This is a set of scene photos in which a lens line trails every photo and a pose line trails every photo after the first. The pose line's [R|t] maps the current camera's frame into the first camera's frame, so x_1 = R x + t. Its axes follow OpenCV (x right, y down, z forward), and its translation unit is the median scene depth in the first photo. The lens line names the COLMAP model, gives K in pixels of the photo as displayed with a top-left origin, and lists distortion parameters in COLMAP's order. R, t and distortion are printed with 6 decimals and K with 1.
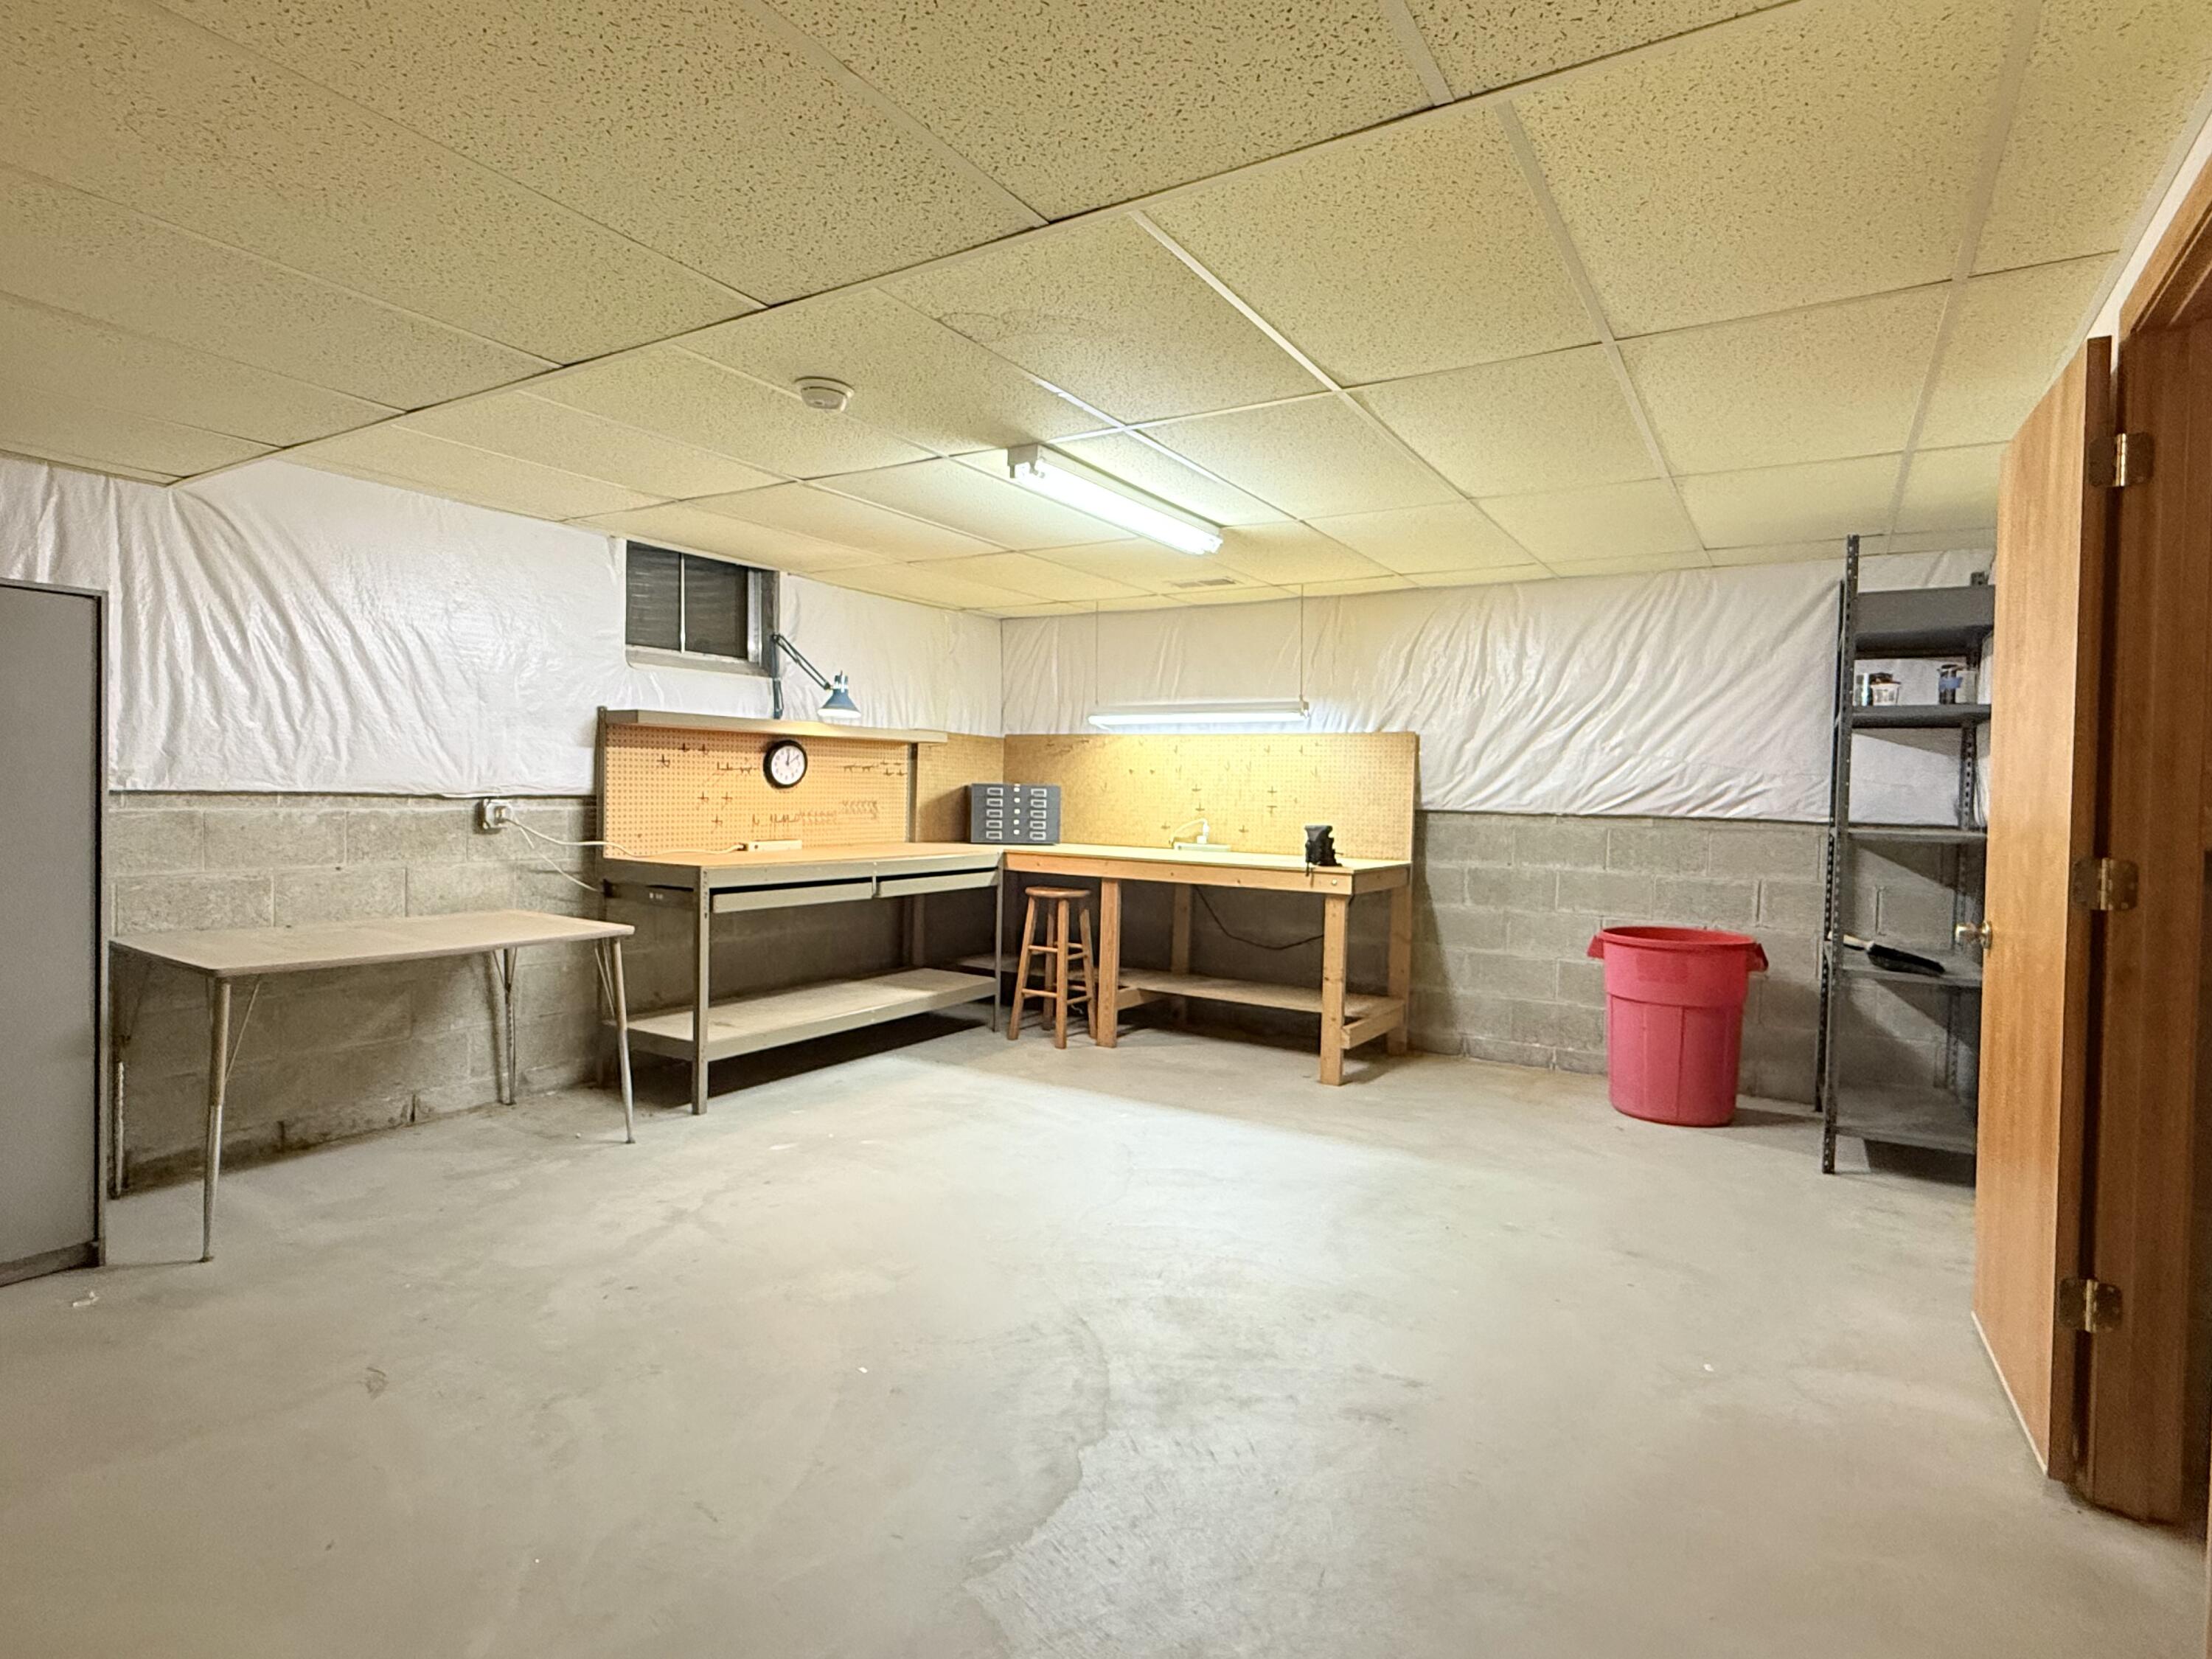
lens RADIAL K [[1150.5, 0, 1113.2], [0, 1150.5, 821.8], [0, 0, 1]] dist [-0.000881, -0.000090]
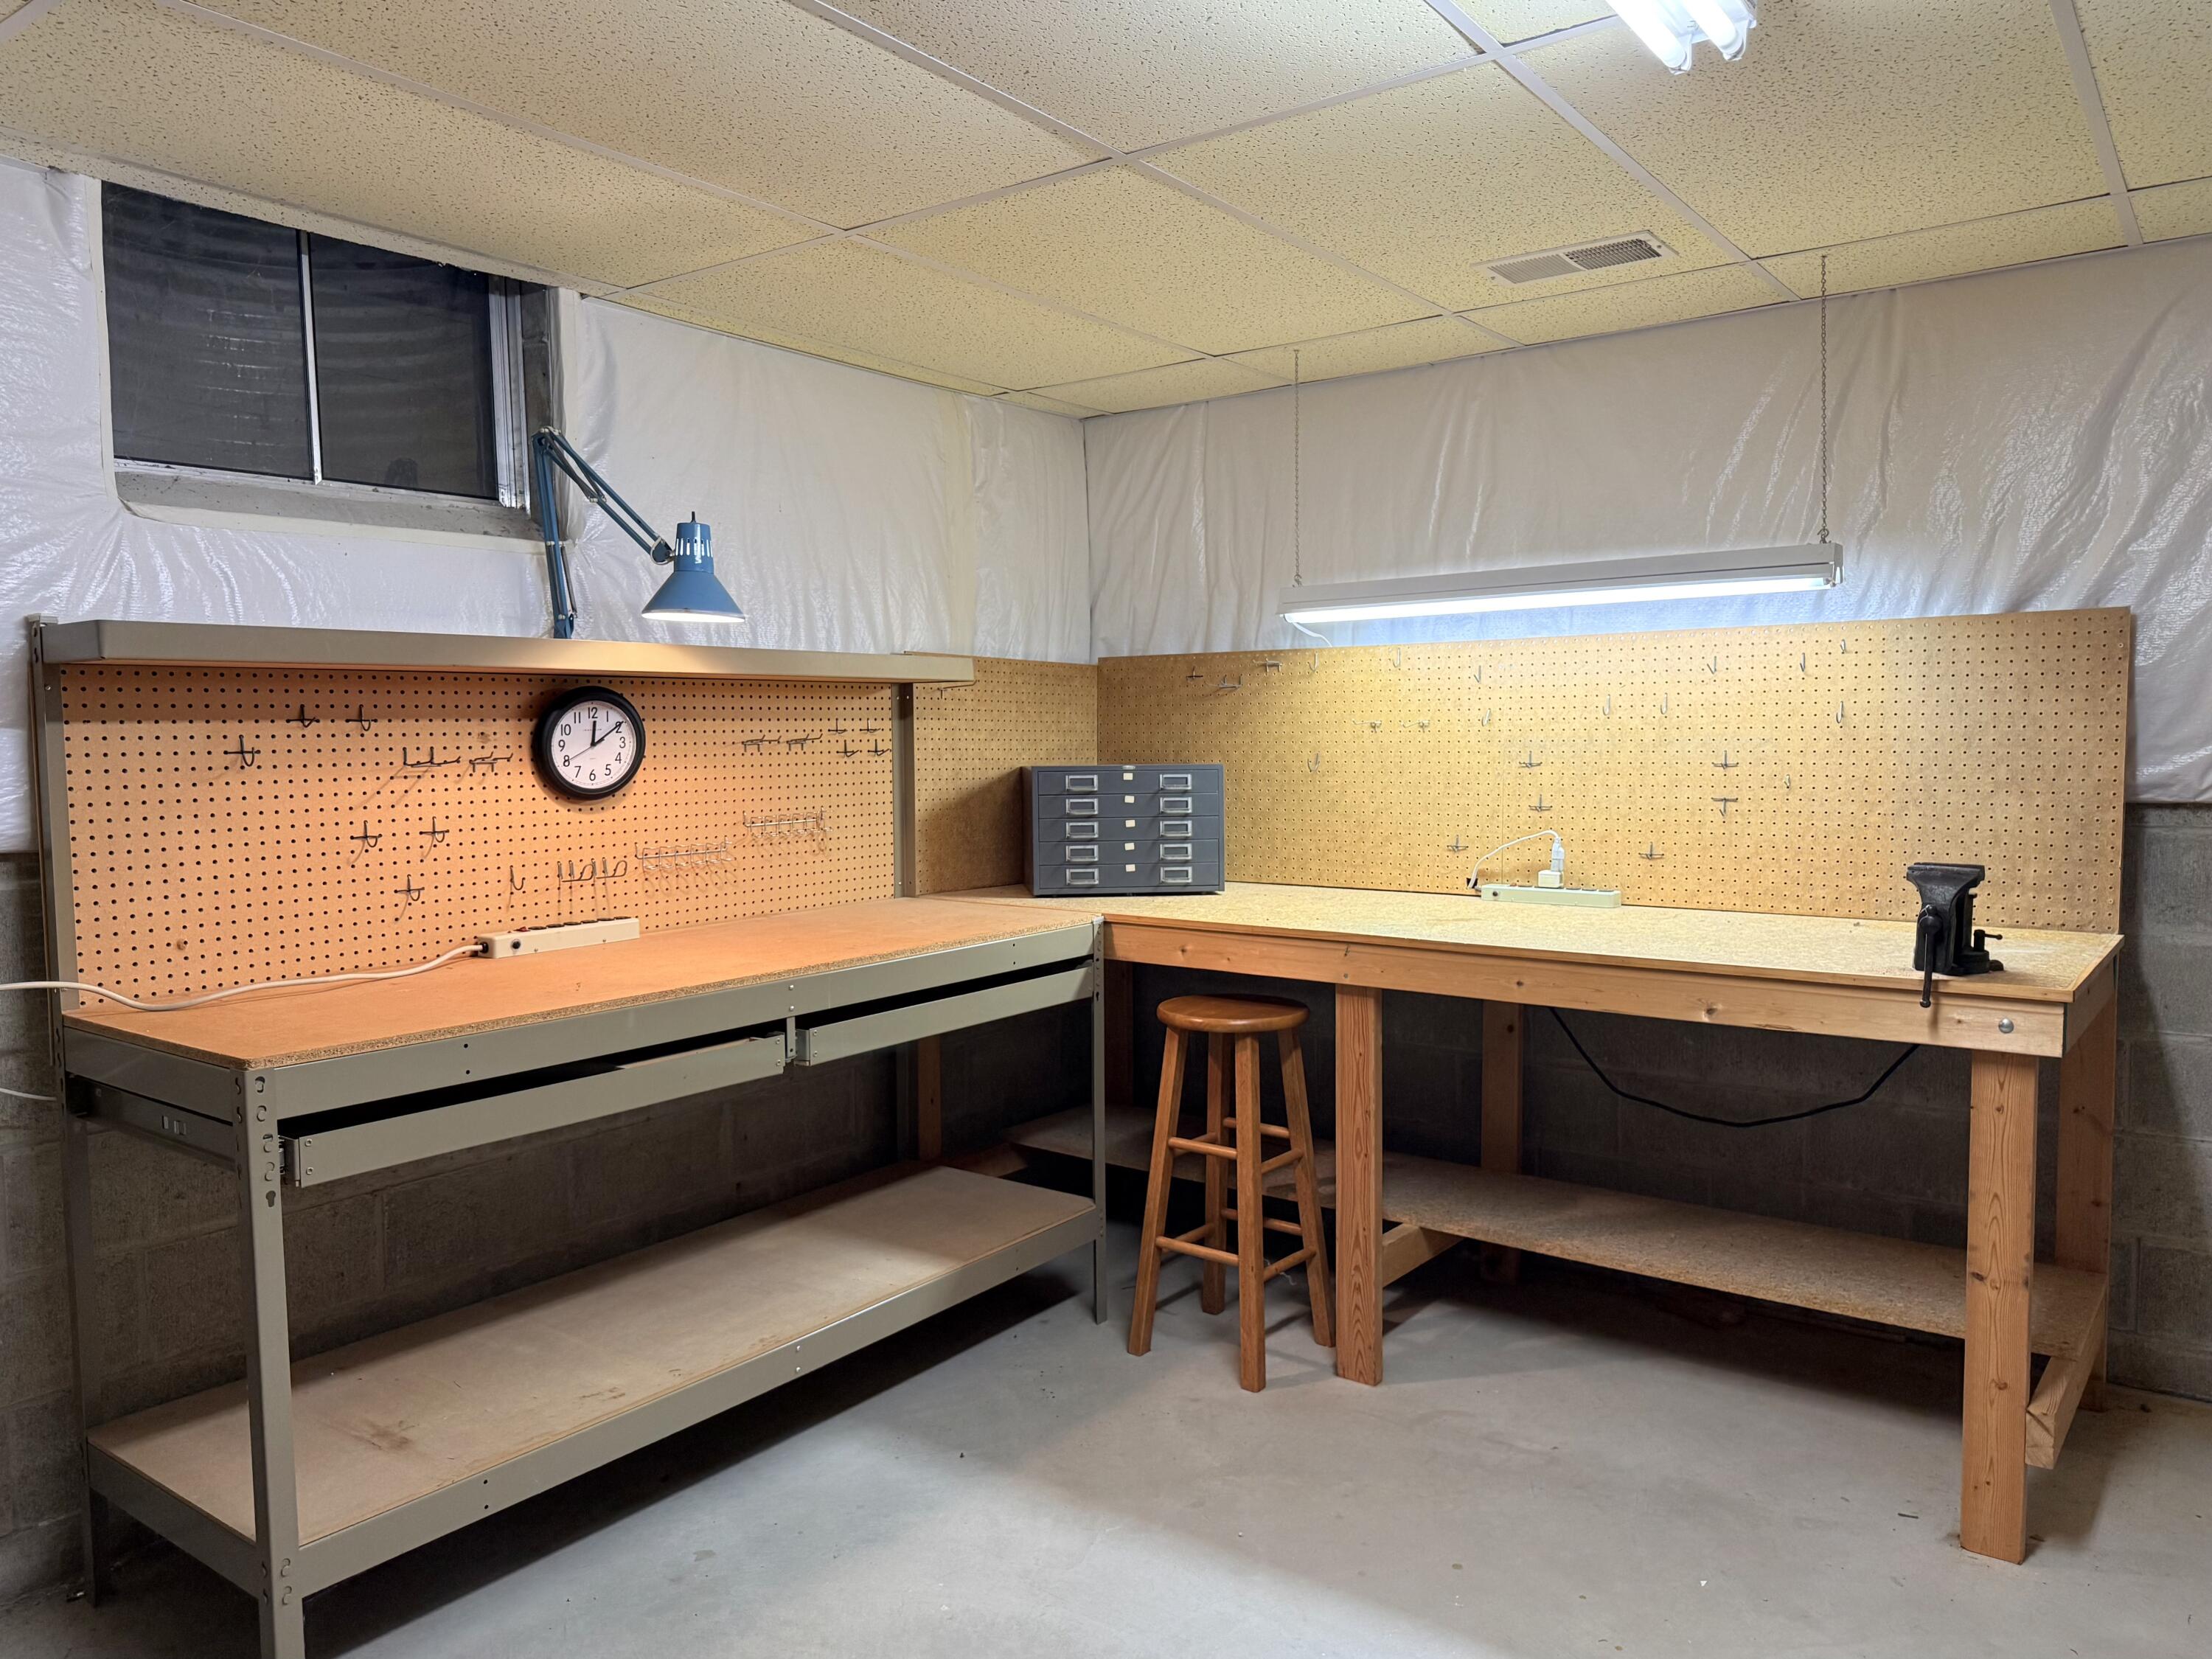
lens RADIAL K [[1557.5, 0, 1104.1], [0, 1557.5, 835.3], [0, 0, 1]] dist [0.001511, -0.005079]
pose [[0.995299, -0.028498, -0.092564, -0.040555], [0.031687, 0.998947, 0.033166, -0.028047], [0.091521, -0.035943, 0.995154, 0.421159]]
